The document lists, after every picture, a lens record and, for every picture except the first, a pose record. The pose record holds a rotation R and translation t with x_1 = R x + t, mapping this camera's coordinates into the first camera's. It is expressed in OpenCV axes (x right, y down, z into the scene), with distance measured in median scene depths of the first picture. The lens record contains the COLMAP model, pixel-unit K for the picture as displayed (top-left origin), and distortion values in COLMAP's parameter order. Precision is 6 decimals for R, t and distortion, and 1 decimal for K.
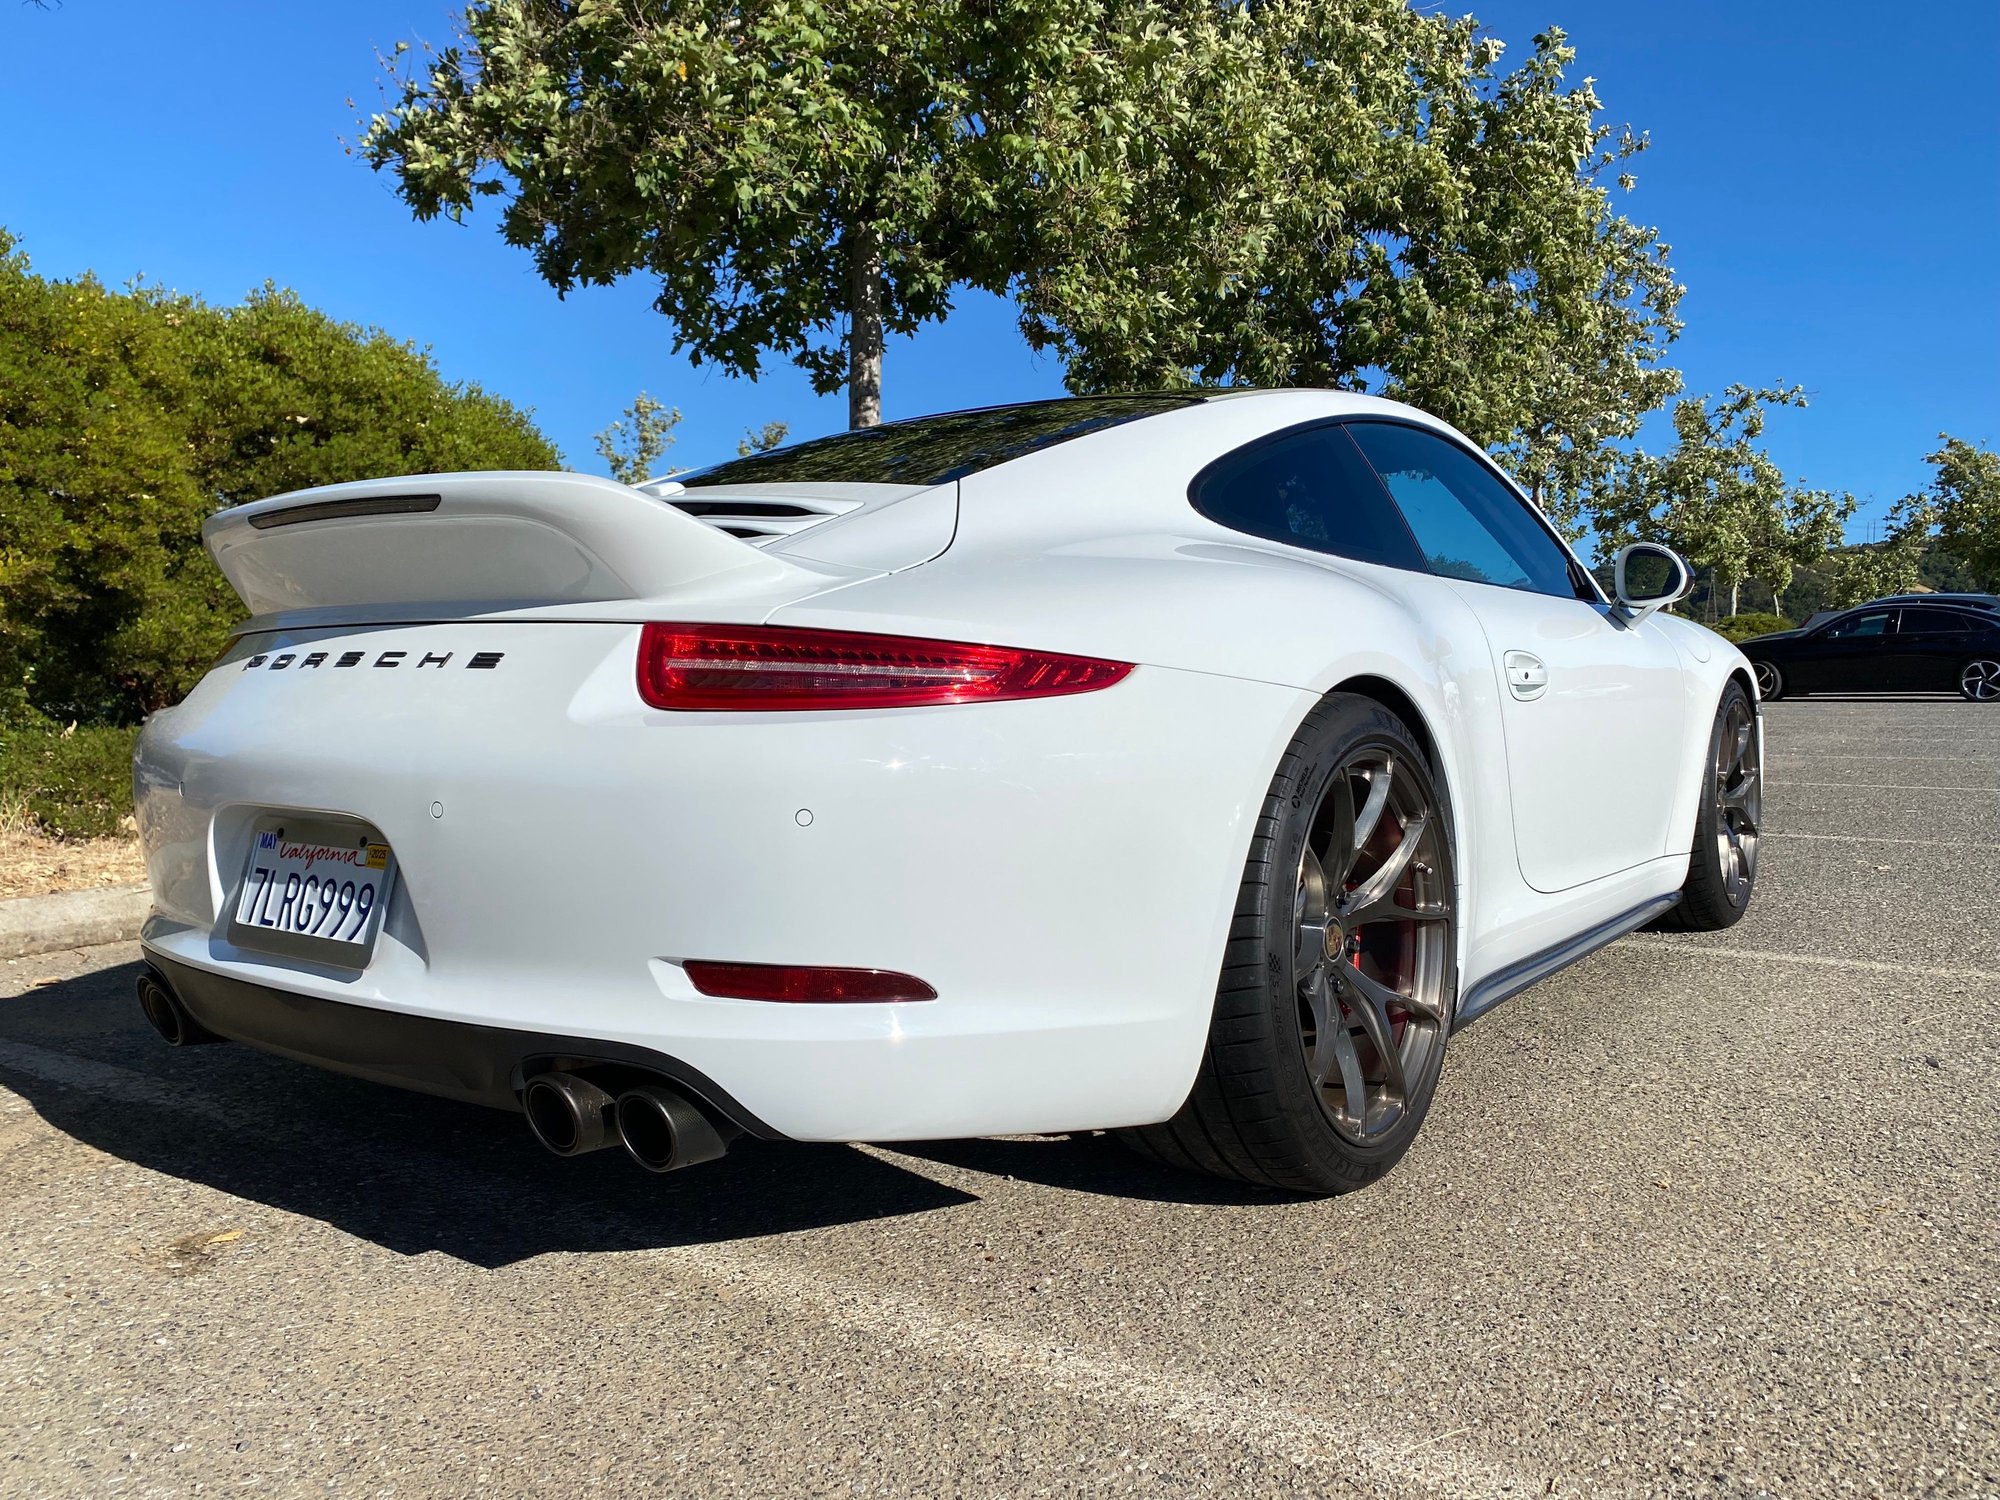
lens RADIAL K [[1596.1, 0, 980.4], [0, 1596.1, 751.1], [0, 0, 1]] dist [0.009705, -0.004370]
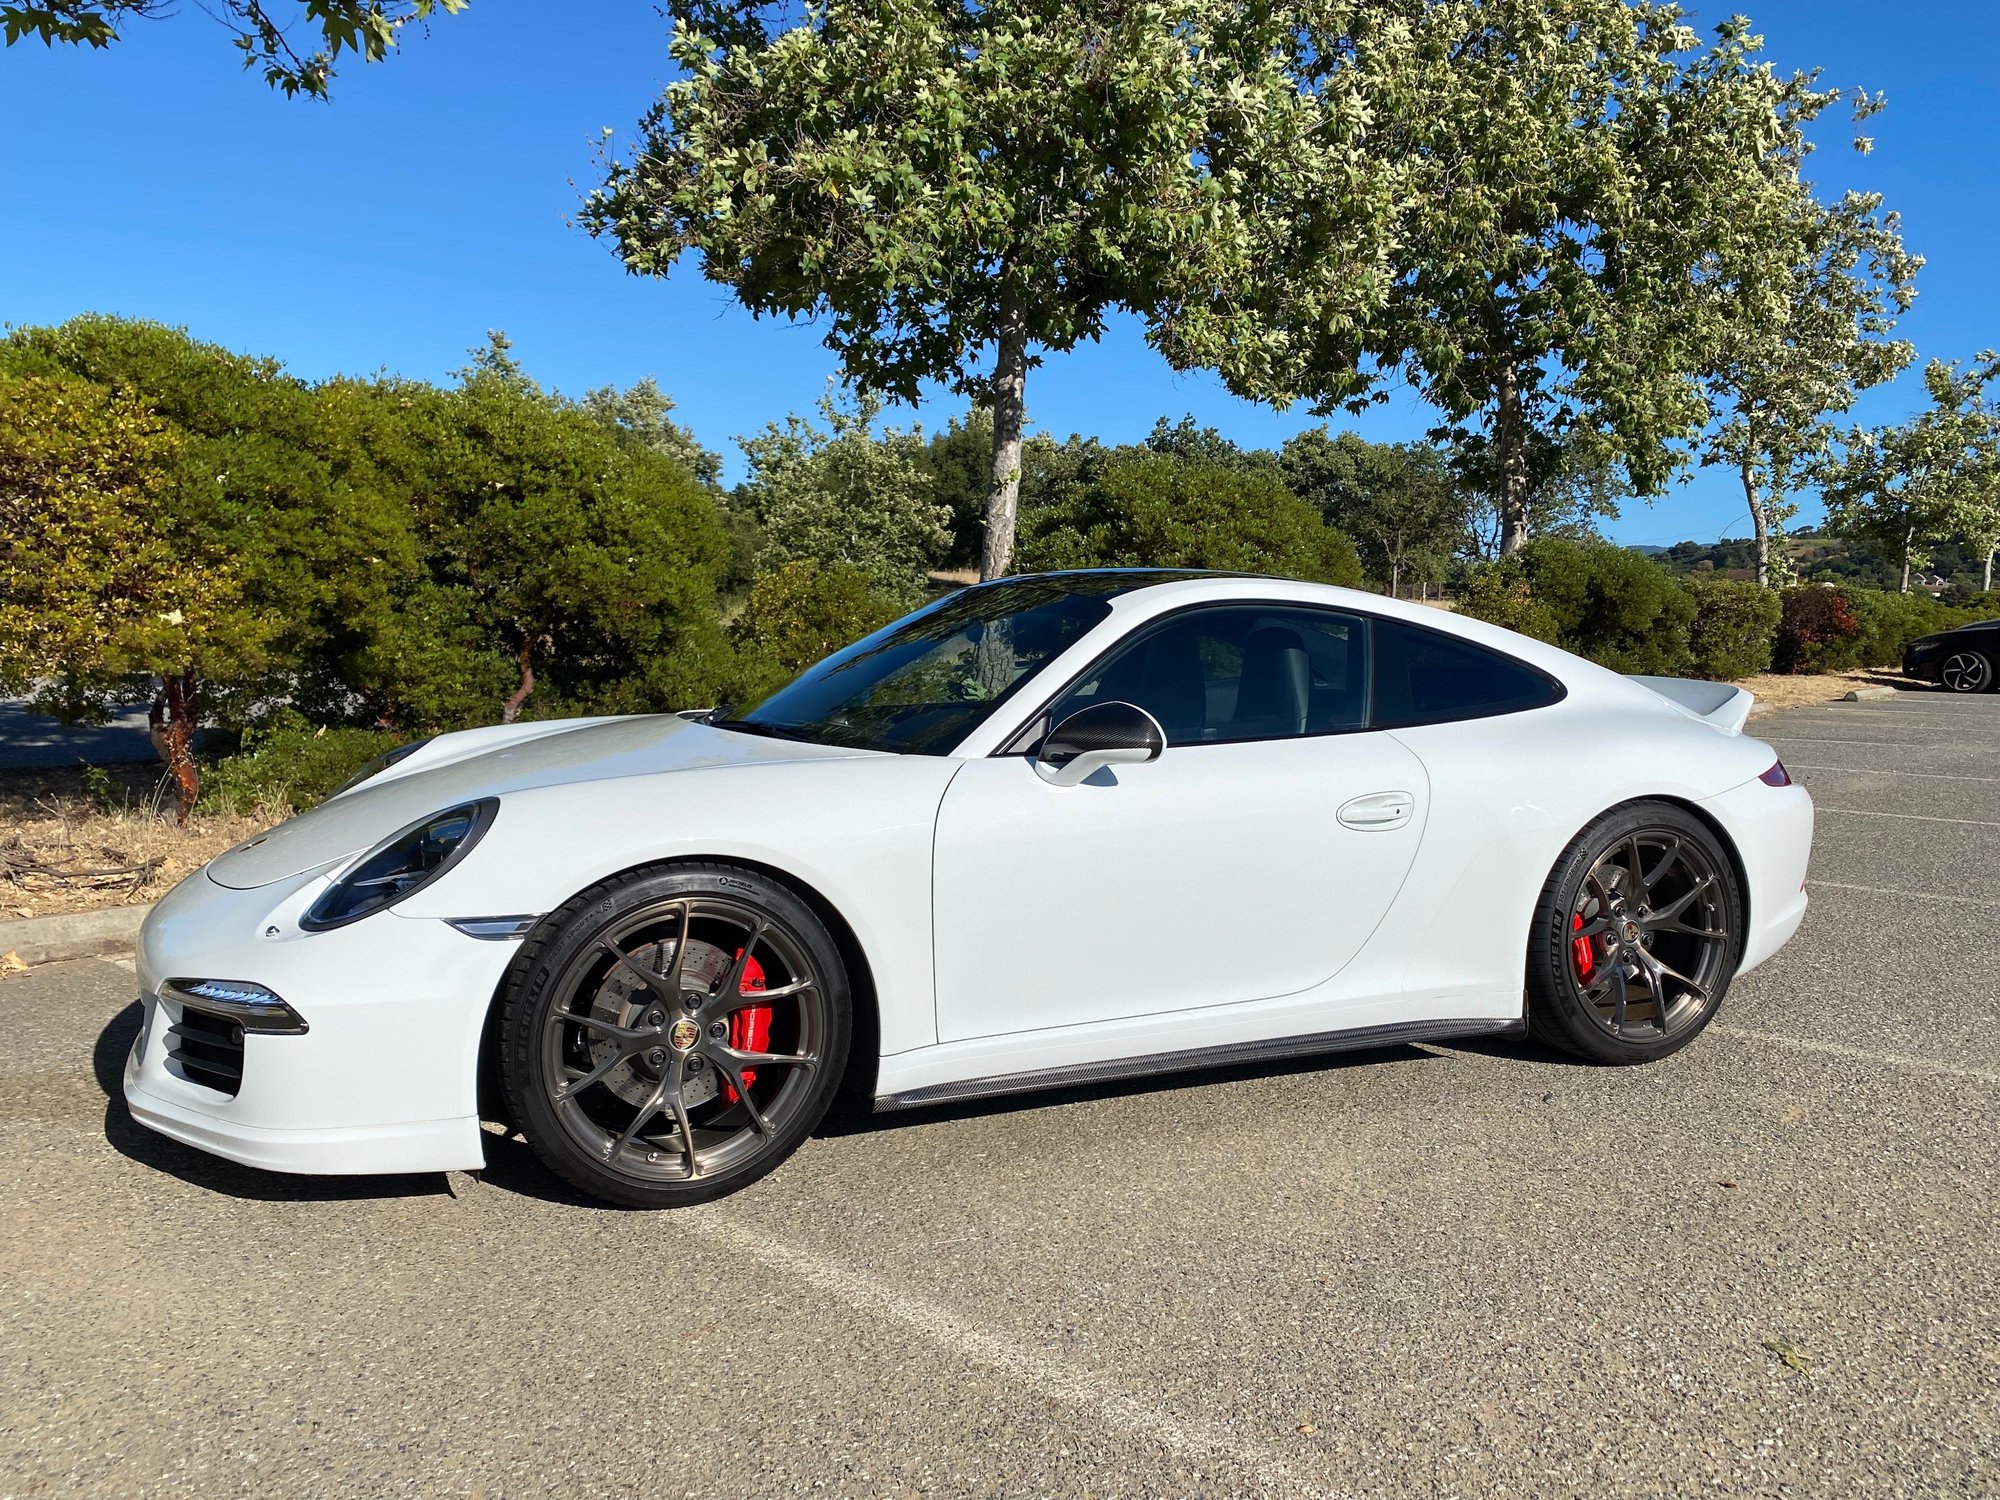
lens RADIAL K [[1596.1, 0, 980.4], [0, 1596.1, 751.1], [0, 0, 1]] dist [0.009705, -0.004370]
pose [[0.988437, 0.028784, -0.148873, 0.400797], [-0.023457, 0.999025, 0.037411, -0.176563], [0.149805, -0.033487, 0.988148, -0.515375]]
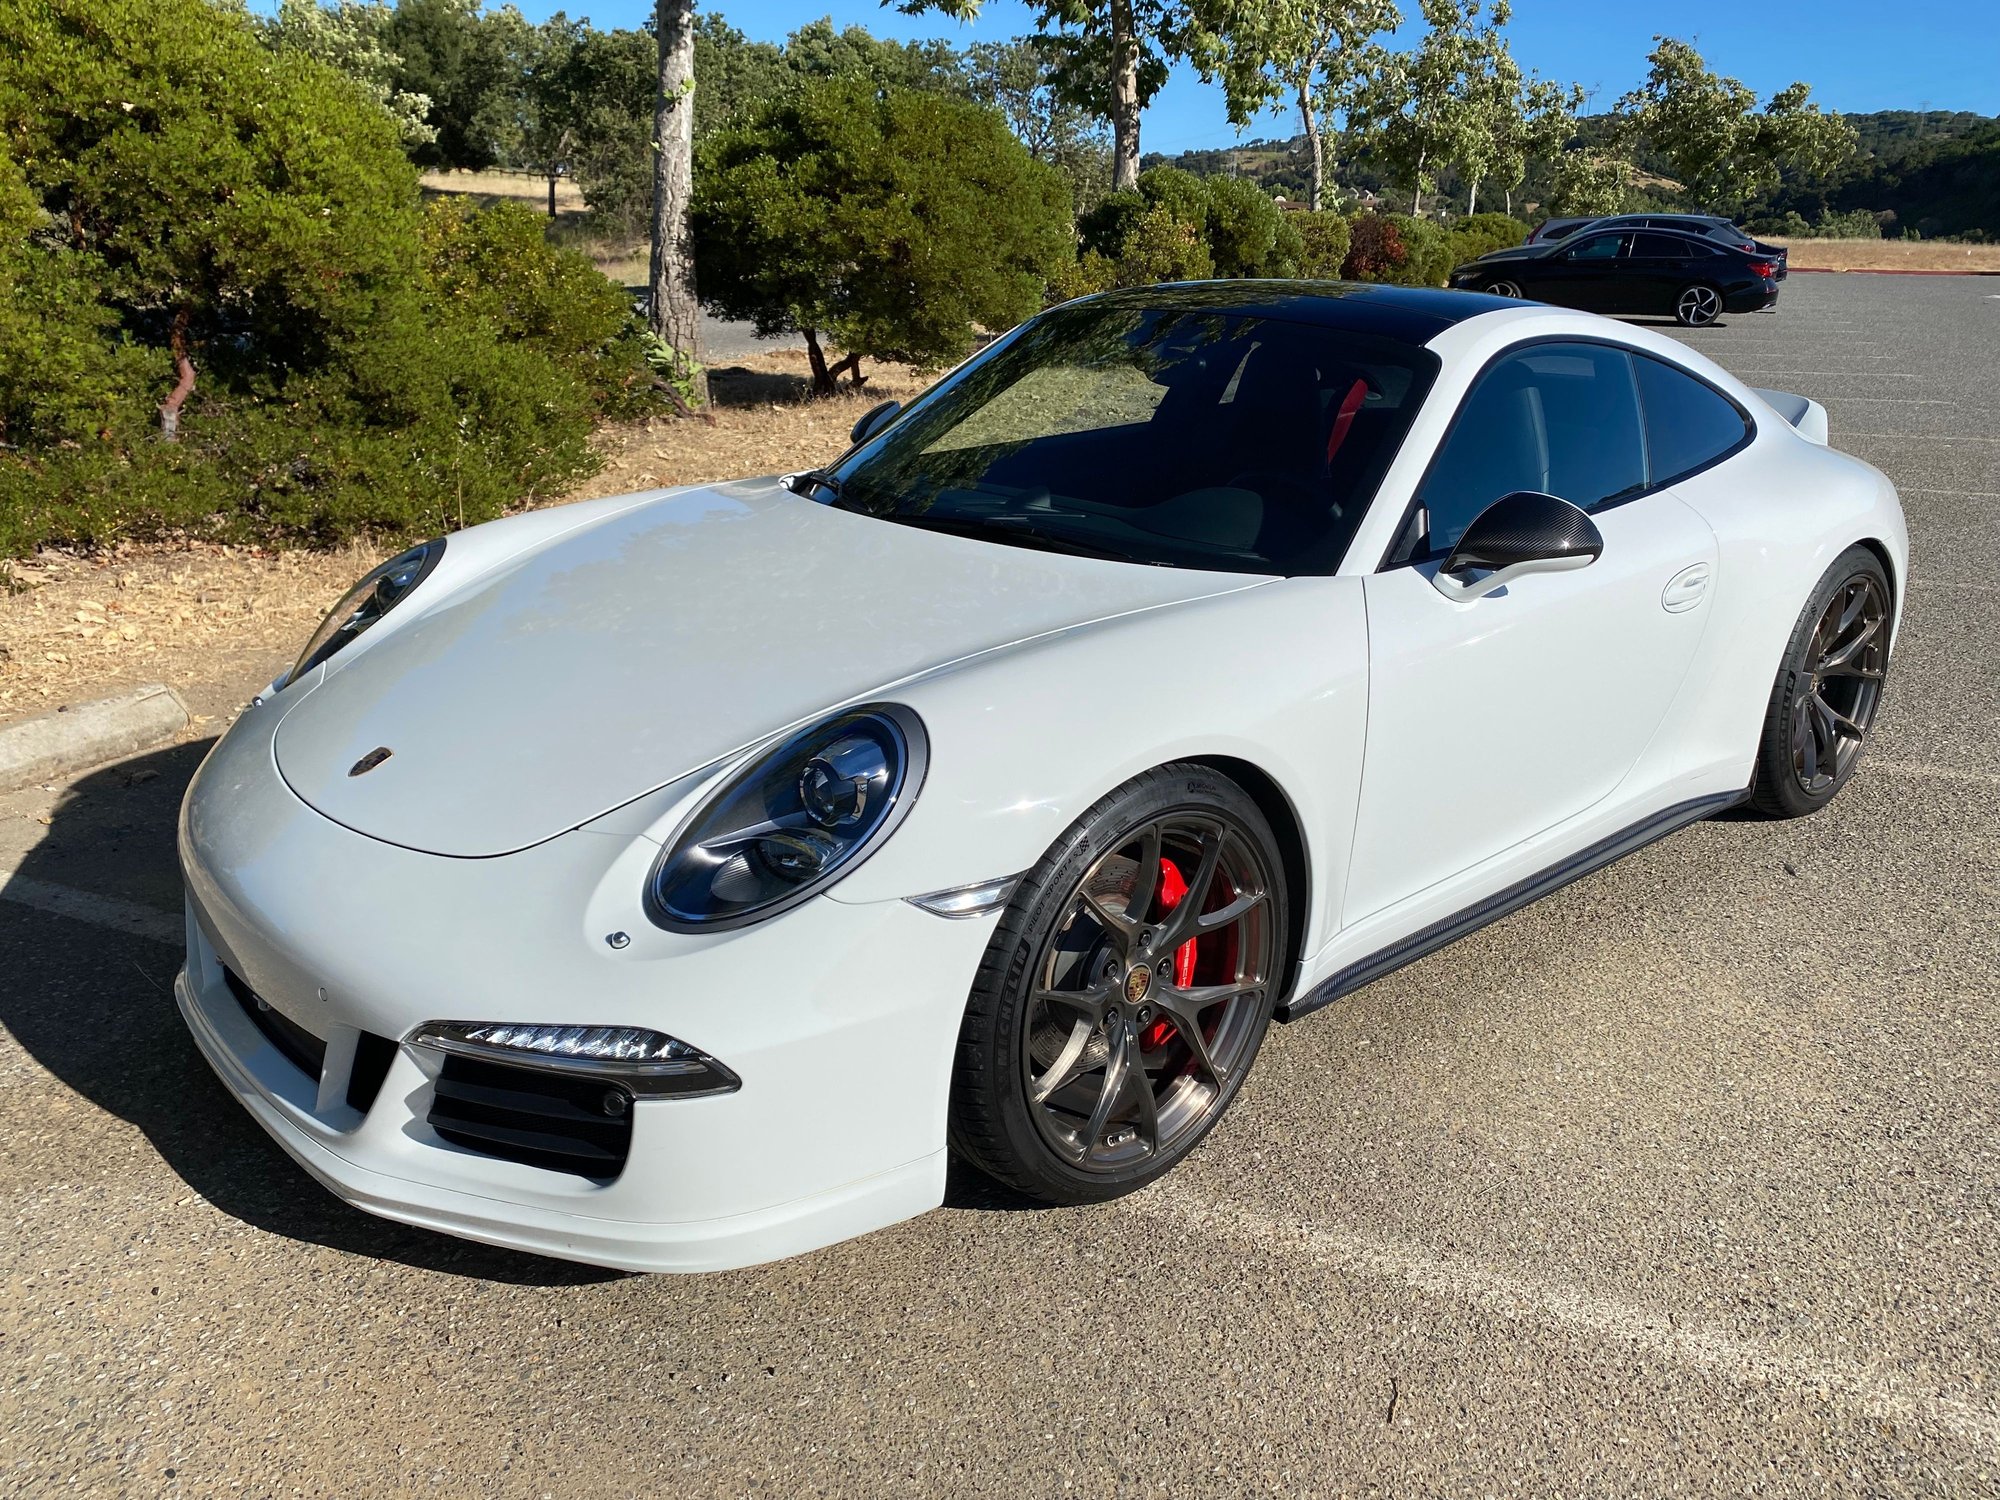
lens RADIAL K [[1598.3, 0, 995.6], [0, 1598.3, 743.1], [0, 0, 1]] dist [0.023709, -0.027934]
pose [[0.983668, -0.034887, 0.176580, -0.347277], [-0.012002, 0.966140, 0.257740, -0.301543], [-0.179592, -0.255650, 0.949942, -0.130443]]
